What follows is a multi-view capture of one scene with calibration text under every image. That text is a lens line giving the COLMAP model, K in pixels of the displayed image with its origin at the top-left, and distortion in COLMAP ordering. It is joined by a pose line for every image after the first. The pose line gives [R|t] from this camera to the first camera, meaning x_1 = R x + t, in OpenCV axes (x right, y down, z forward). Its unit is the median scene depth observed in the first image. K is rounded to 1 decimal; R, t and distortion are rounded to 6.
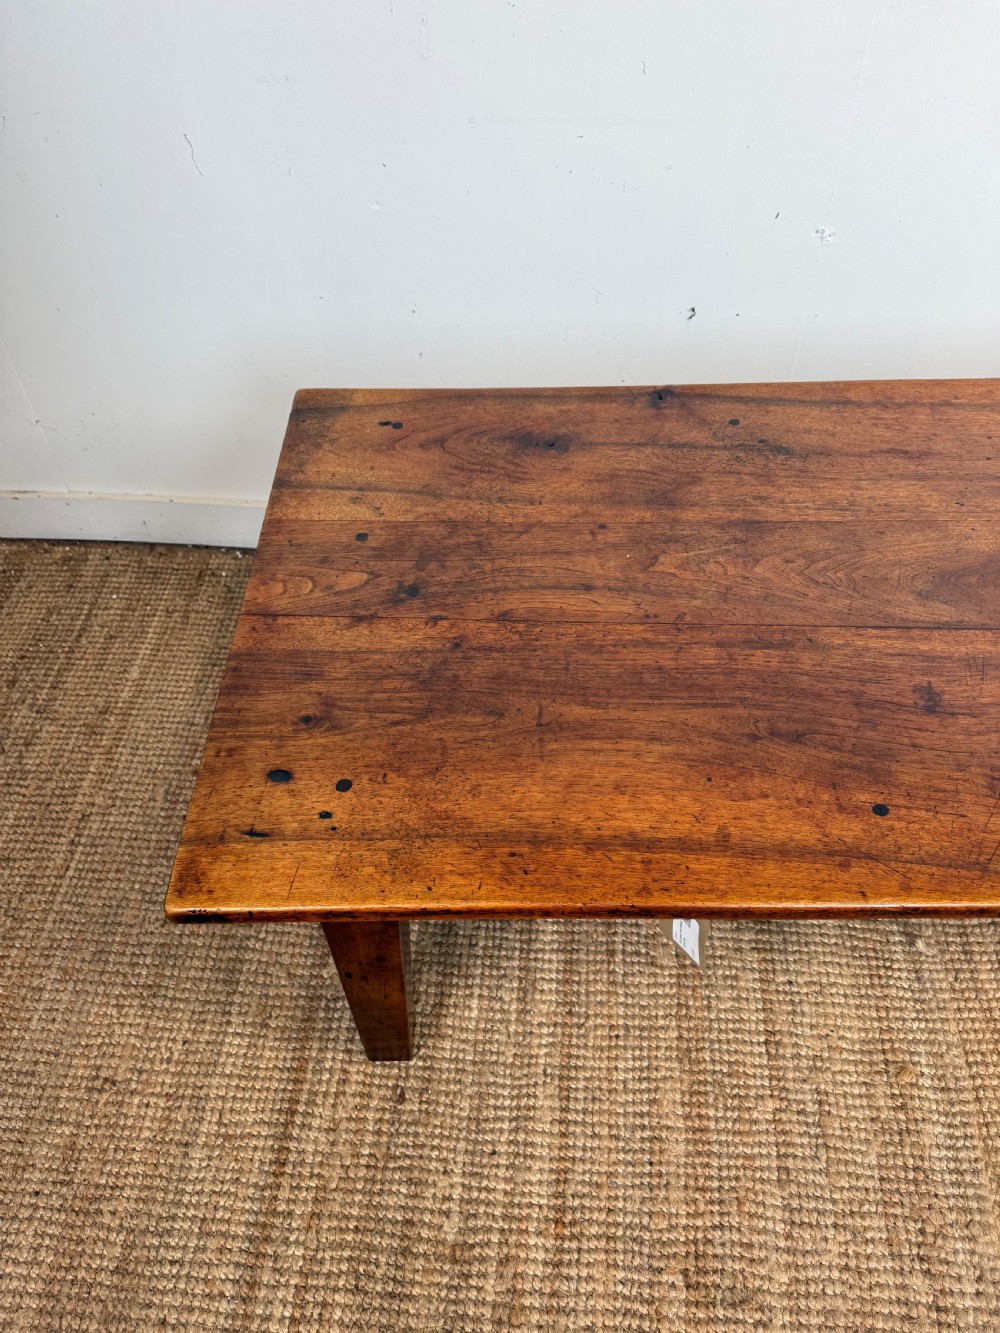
lens RADIAL K [[960.5, 0, 509.1], [0, 960.5, 650.9], [0, 0, 1]] dist [0.108698, -0.213429]
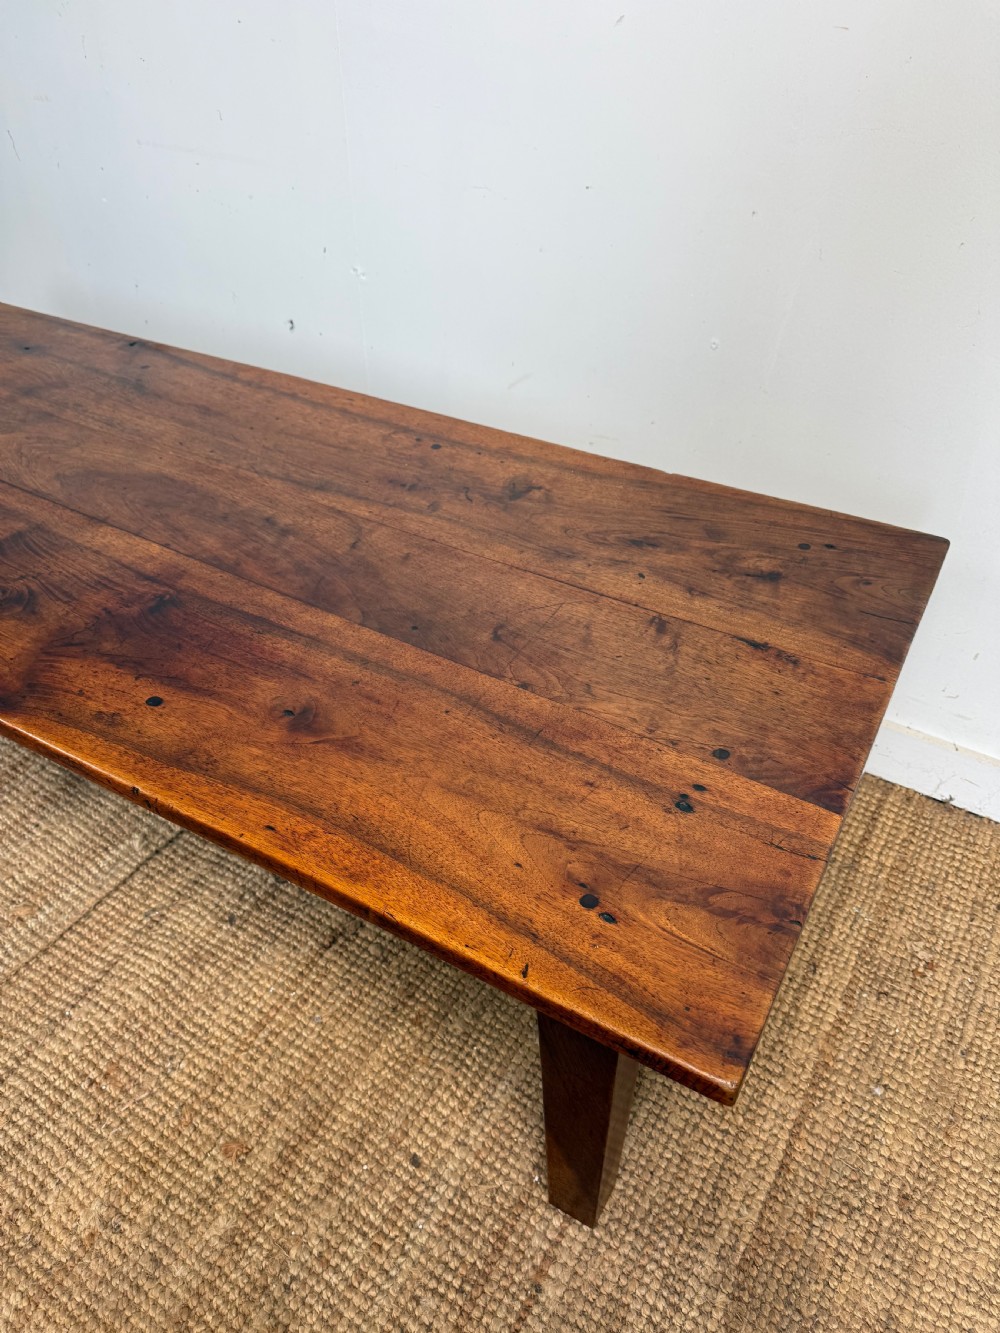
lens RADIAL K [[948.4, 0, 500.0], [0, 948.4, 666.5], [0, 0, 1]] dist [0.126492, -0.214872]
pose [[0.864618, 0.326602, -0.381794, 1.207488], [-0.376921, 0.924095, -0.063074, 0.027416], [0.332214, 0.198441, 0.922093, 0.074337]]
